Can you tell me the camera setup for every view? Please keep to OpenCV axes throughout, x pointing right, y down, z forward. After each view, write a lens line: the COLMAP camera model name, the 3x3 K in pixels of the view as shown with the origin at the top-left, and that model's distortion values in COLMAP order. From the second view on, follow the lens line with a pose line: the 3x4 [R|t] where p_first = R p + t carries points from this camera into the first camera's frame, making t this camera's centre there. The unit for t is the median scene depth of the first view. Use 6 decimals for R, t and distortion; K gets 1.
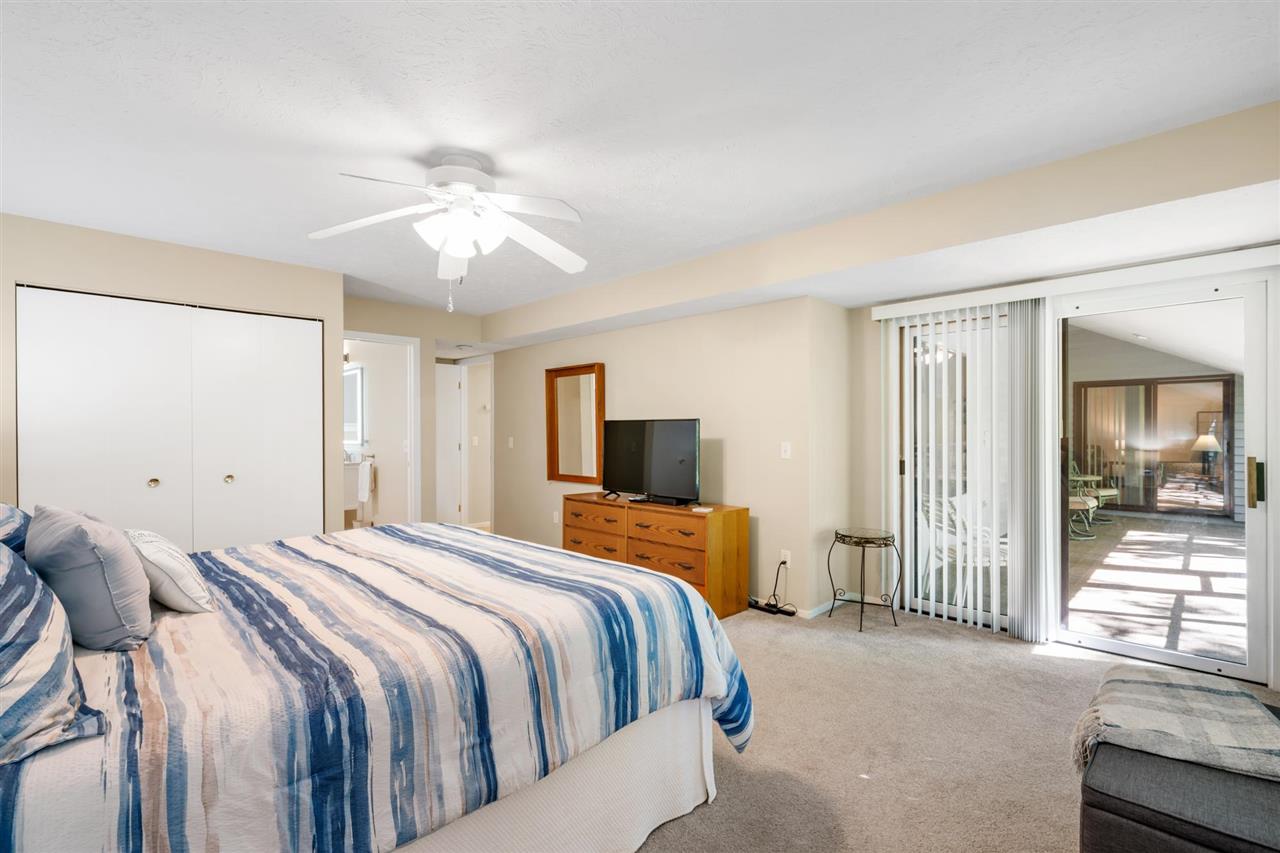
lens RADIAL K [[576.2, 0, 633.1], [0, 576.2, 433.5], [0, 0, 1]] dist [0.001091, 0.000303]
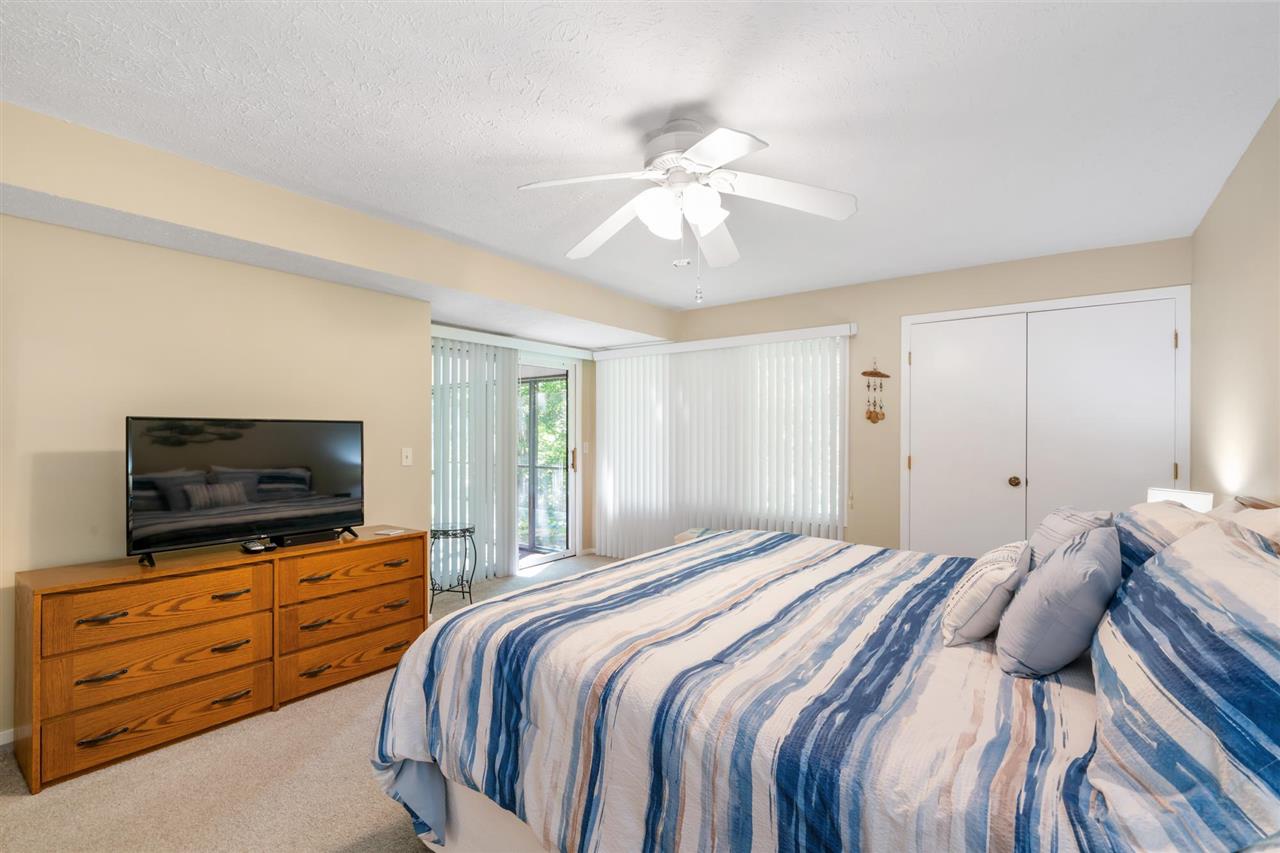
lens RADIAL K [[576.2, 0, 640.0], [0, 576.2, 434.2], [0, 0, 1]] dist [0.001091, 0.000303]
pose [[-0.187579, 0.010151, 0.982197, -1.241345], [0.001505, 0.999948, -0.010048, 0.003929], [-0.982248, -0.000407, -0.187585, 1.345688]]
